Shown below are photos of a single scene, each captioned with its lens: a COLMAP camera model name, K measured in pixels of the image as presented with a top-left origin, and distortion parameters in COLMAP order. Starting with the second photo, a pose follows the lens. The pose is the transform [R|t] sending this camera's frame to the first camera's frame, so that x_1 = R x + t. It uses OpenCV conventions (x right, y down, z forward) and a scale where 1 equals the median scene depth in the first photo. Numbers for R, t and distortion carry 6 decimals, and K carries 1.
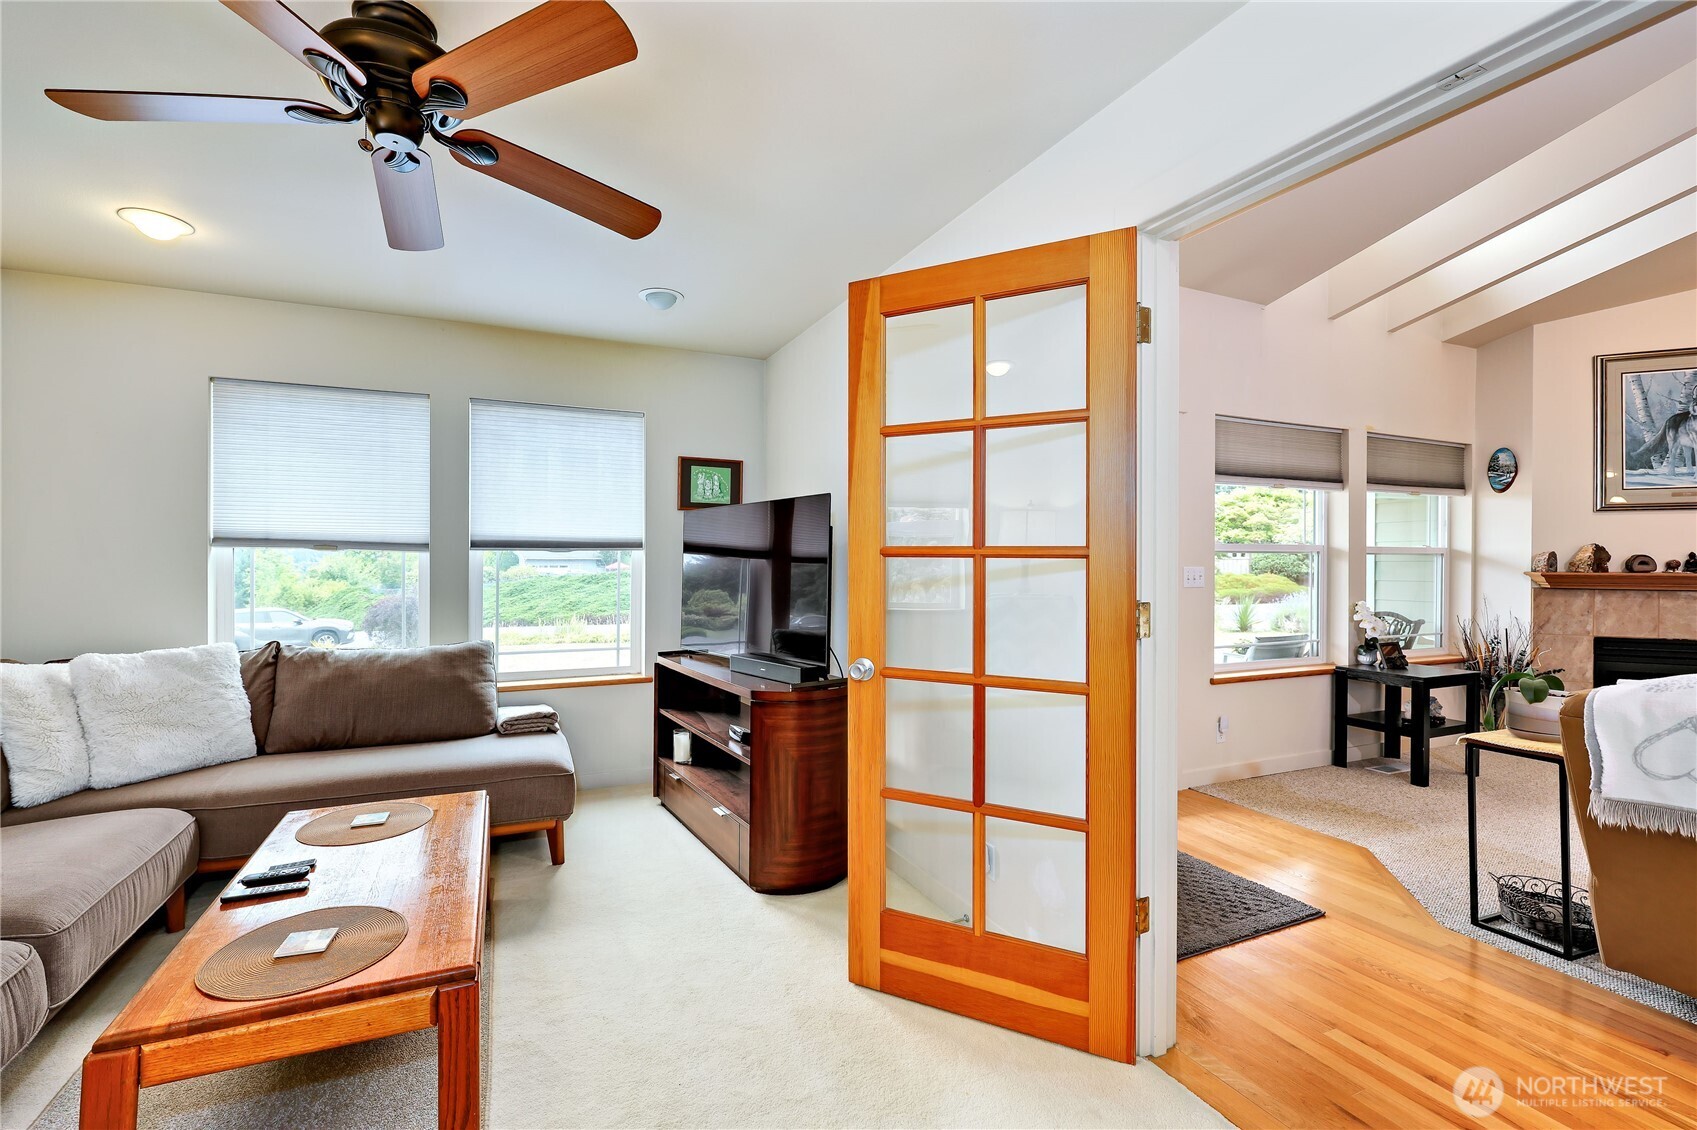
lens RADIAL K [[713.8, 0, 783.0], [0, 713.8, 563.0], [0, 0, 1]] dist [-0.000540, 0.000147]
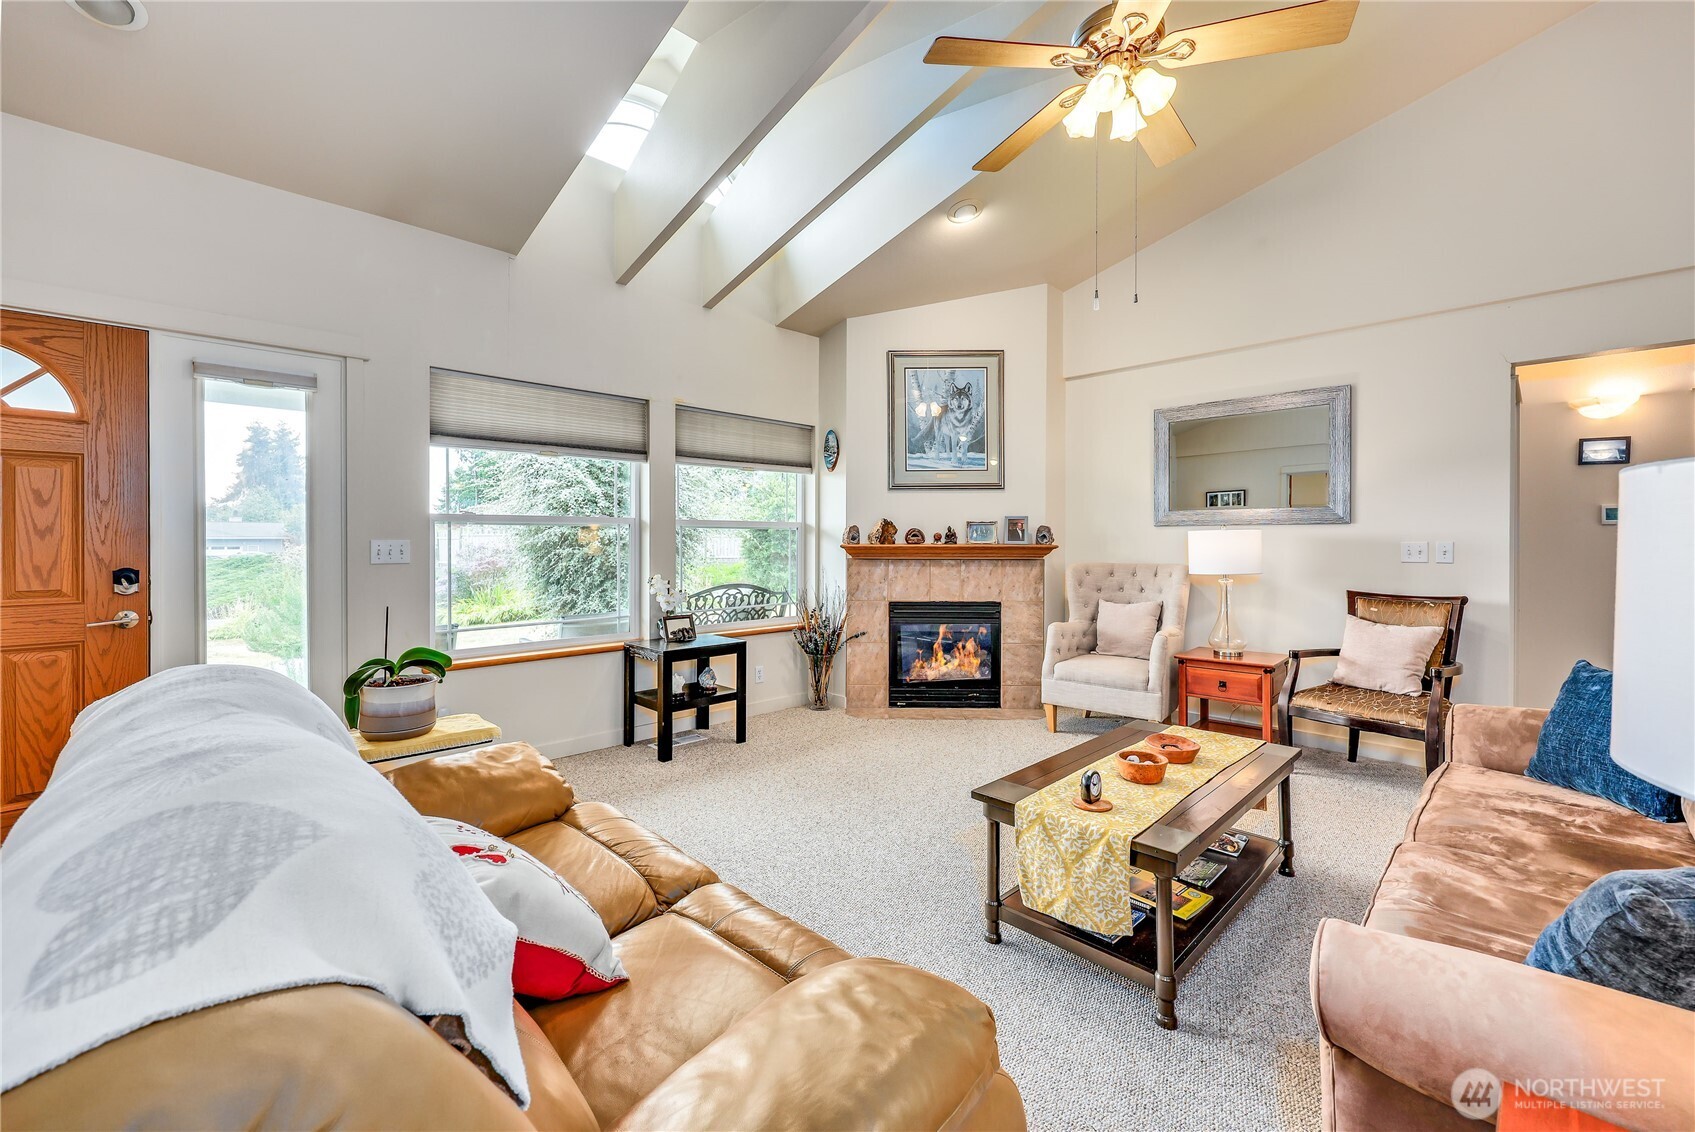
lens RADIAL K [[702.9, 0, 842.5], [0, 702.9, 542.3], [0, 0, 1]] dist [-0.001513, -0.000051]
pose [[0.927065, -0.004814, 0.374871, 0.666295], [0.004368, 0.999988, 0.002040, 0.007821], [-0.374876, -0.000254, 0.927075, 0.004817]]
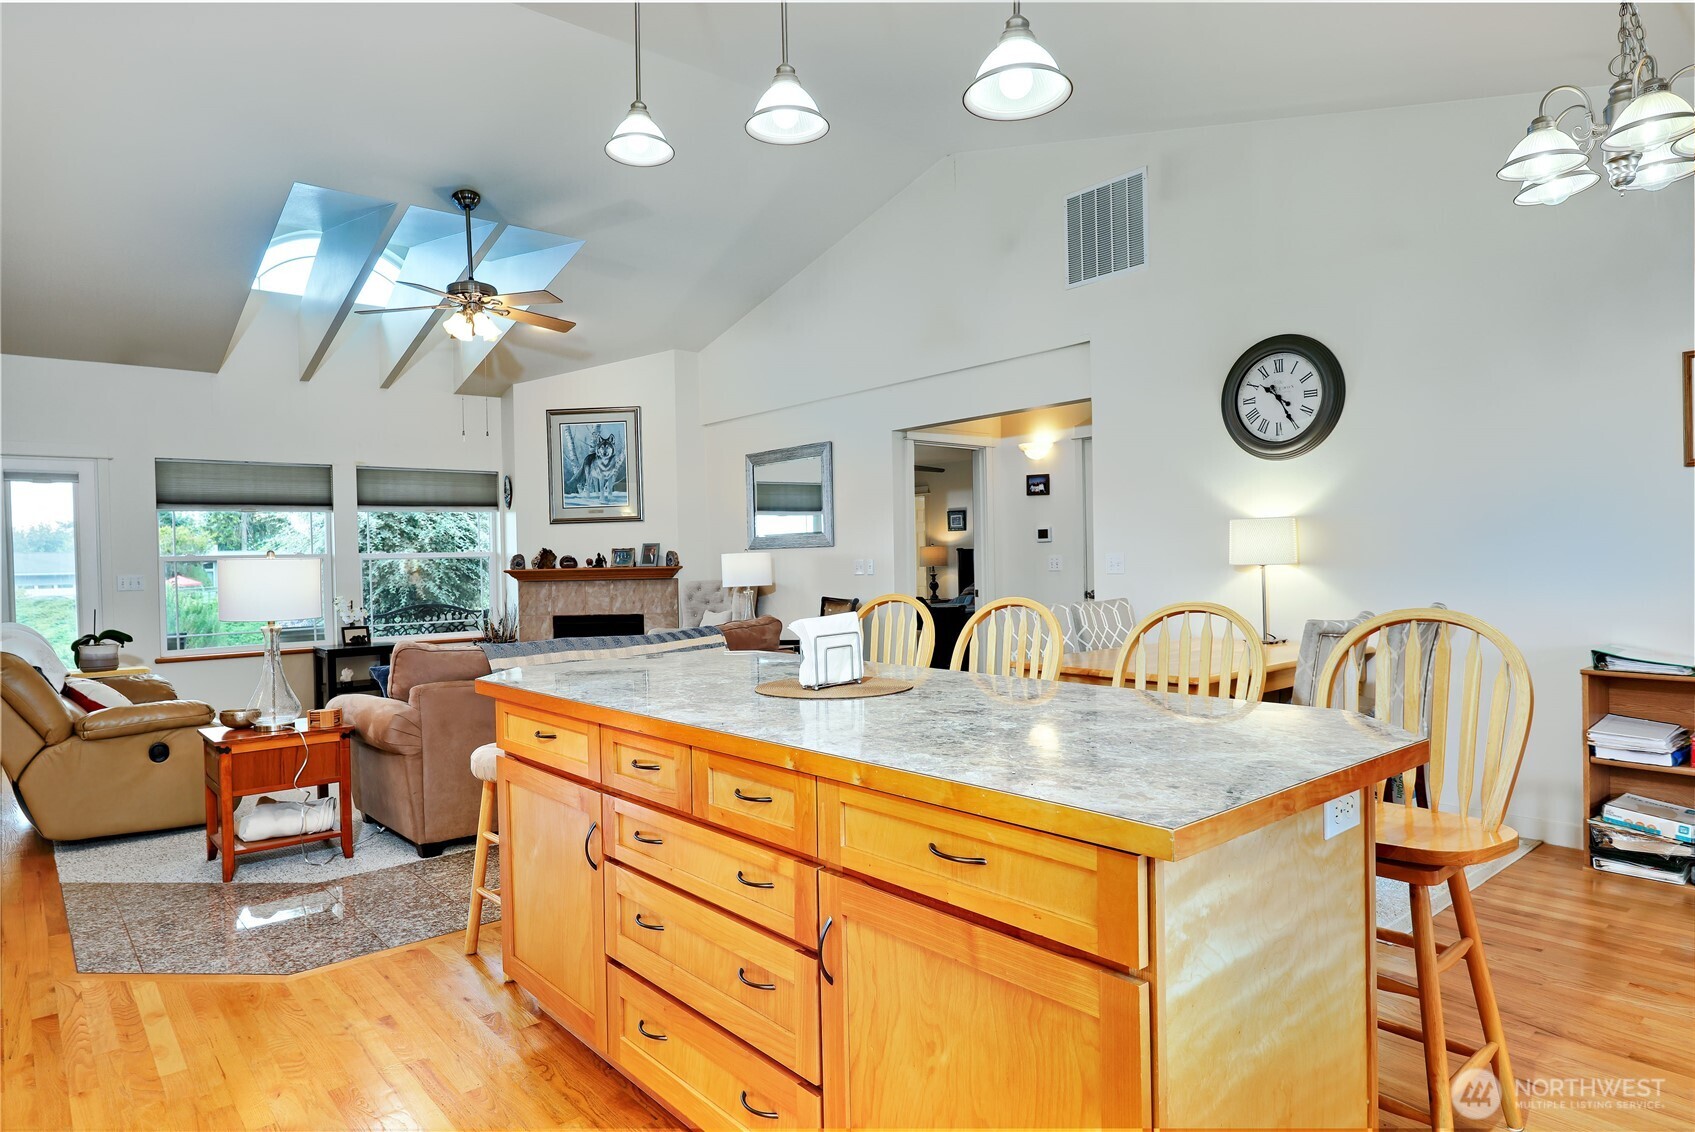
lens RADIAL K [[1015.1, 0, 847.2], [0, 1015.1, 581.9], [0, 0, 1]] dist [0.004069, -0.000184]
pose [[0.953005, -0.031722, 0.301290, 1.105930], [0.026092, 0.999402, 0.022695, 0.009195], [-0.301830, -0.013767, 0.953262, -1.039909]]
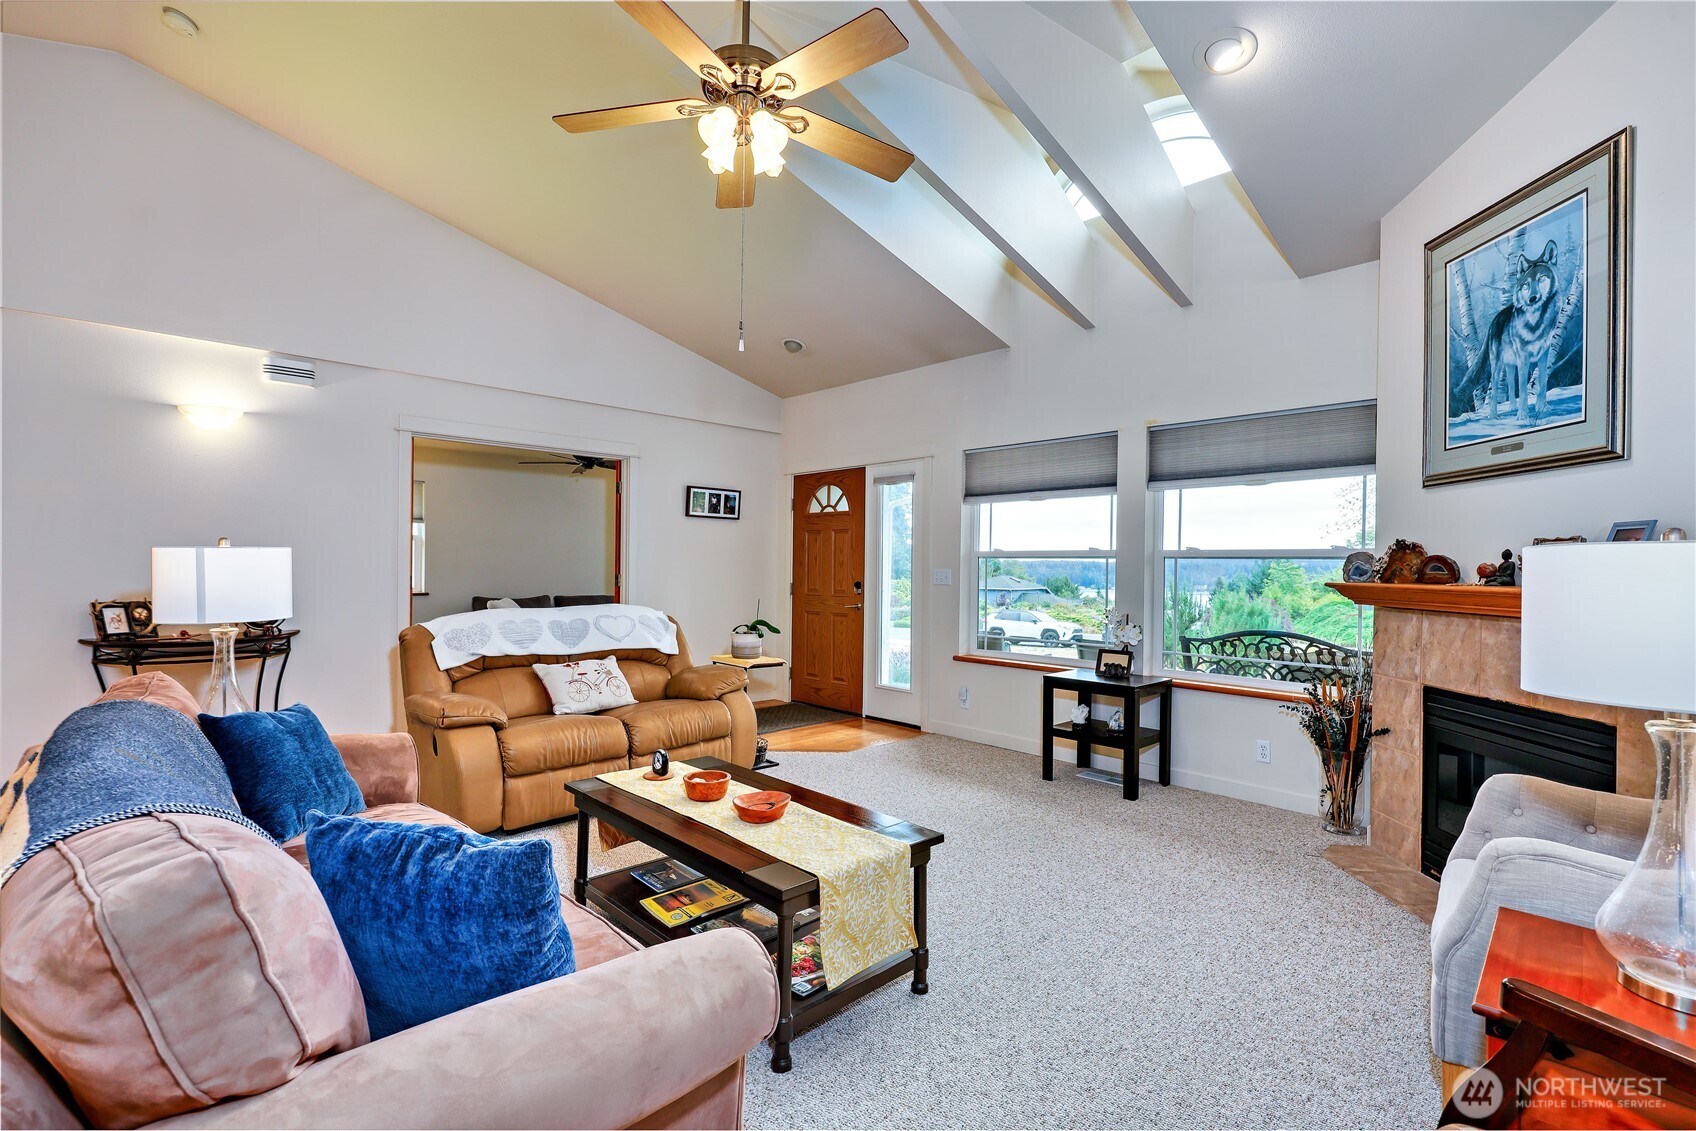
lens RADIAL K [[775.1, 0, 848.0], [0, 775.1, 565.5], [0, 0, 1]] dist [-0.000743, 0.000065]
pose [[0.355983, -0.001753, -0.934491, 1.622219], [-0.012801, 0.999895, -0.006752, 0.008281], [0.934405, 0.014366, 0.355923, 0.278800]]
